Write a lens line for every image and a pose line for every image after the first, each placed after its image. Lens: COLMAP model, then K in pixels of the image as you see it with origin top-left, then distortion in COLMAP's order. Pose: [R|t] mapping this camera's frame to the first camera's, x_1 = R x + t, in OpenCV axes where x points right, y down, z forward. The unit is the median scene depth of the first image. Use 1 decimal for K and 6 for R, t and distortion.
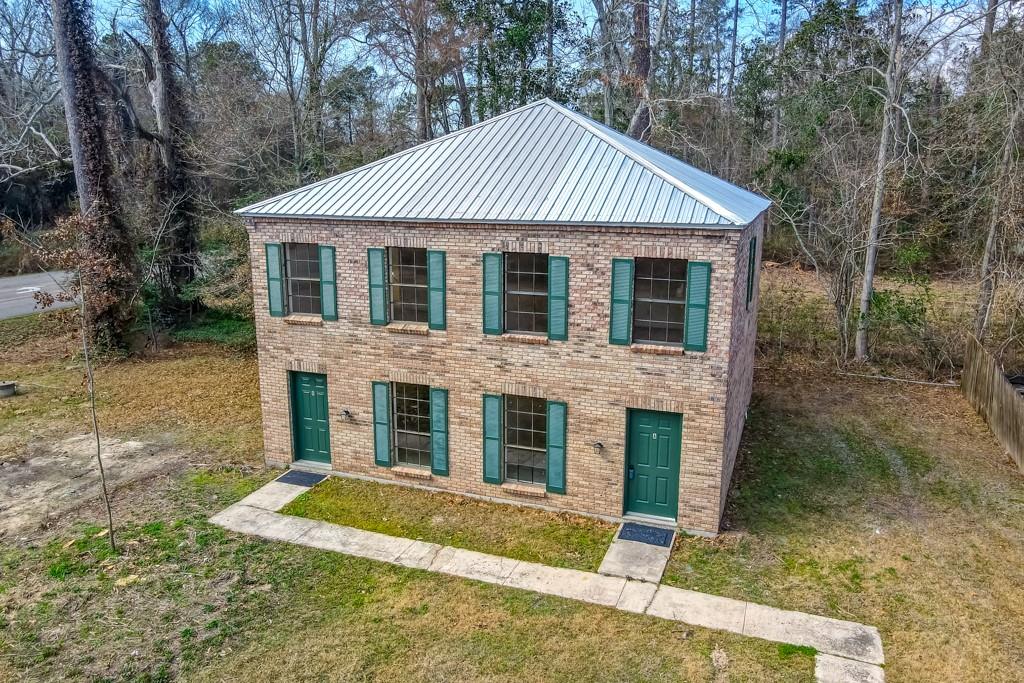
lens RADIAL K [[755.4, 0, 510.5], [0, 755.4, 335.6], [0, 0, 1]] dist [-0.002293, 0.015164]
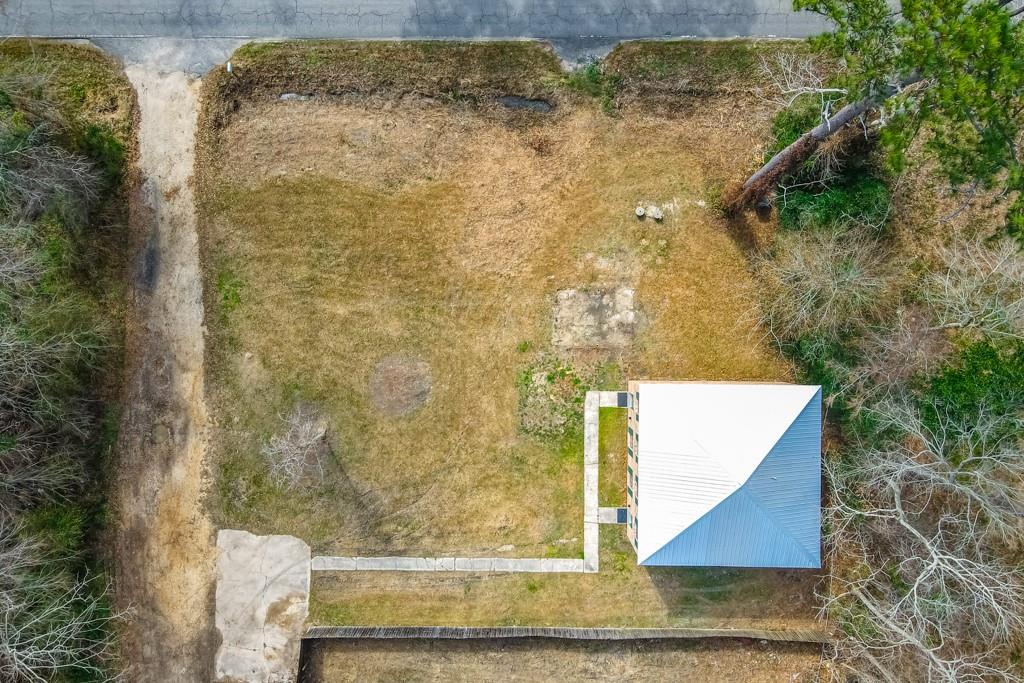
lens RADIAL K [[755.4, 0, 512.7], [0, 755.4, 340.4], [0, 0, 1]] dist [-0.002293, 0.015164]
pose [[0.344386, 0.938791, -0.008312, -0.711713], [-0.176513, 0.073443, 0.981555, -3.063547], [0.922086, -0.336566, 0.191001, 0.129501]]
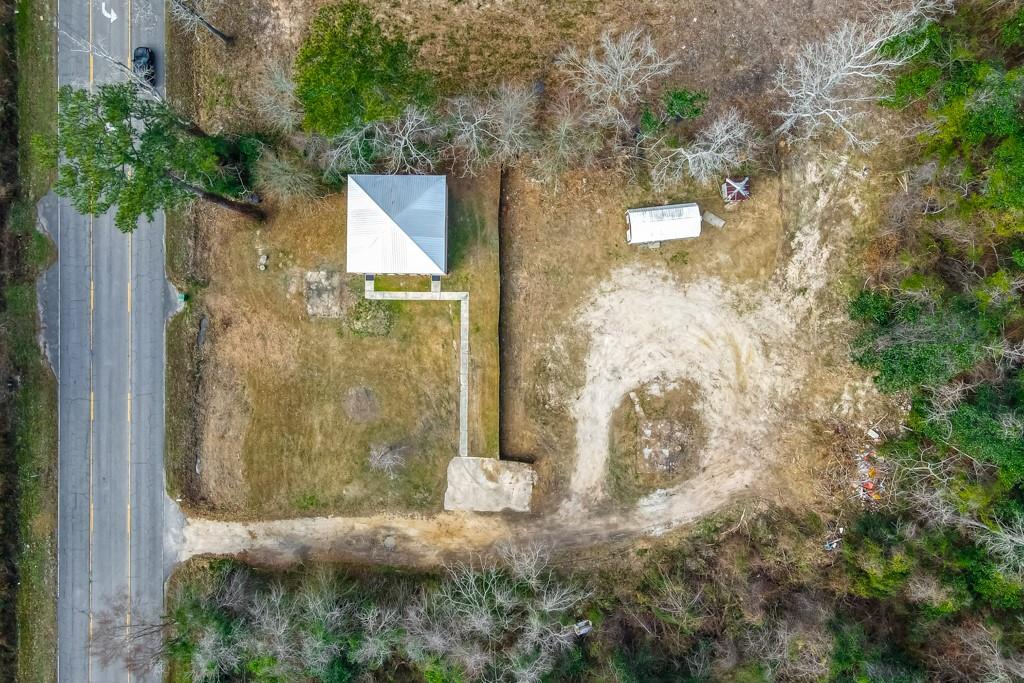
lens RADIAL K [[755.4, 0, 513.8], [0, 755.4, 341.4], [0, 0, 1]] dist [-0.002293, 0.015164]
pose [[0.940288, -0.340099, -0.013832, 0.666675], [0.078529, 0.177215, 0.981034, -5.475220], [-0.331197, -0.923541, 0.193340, -0.851505]]
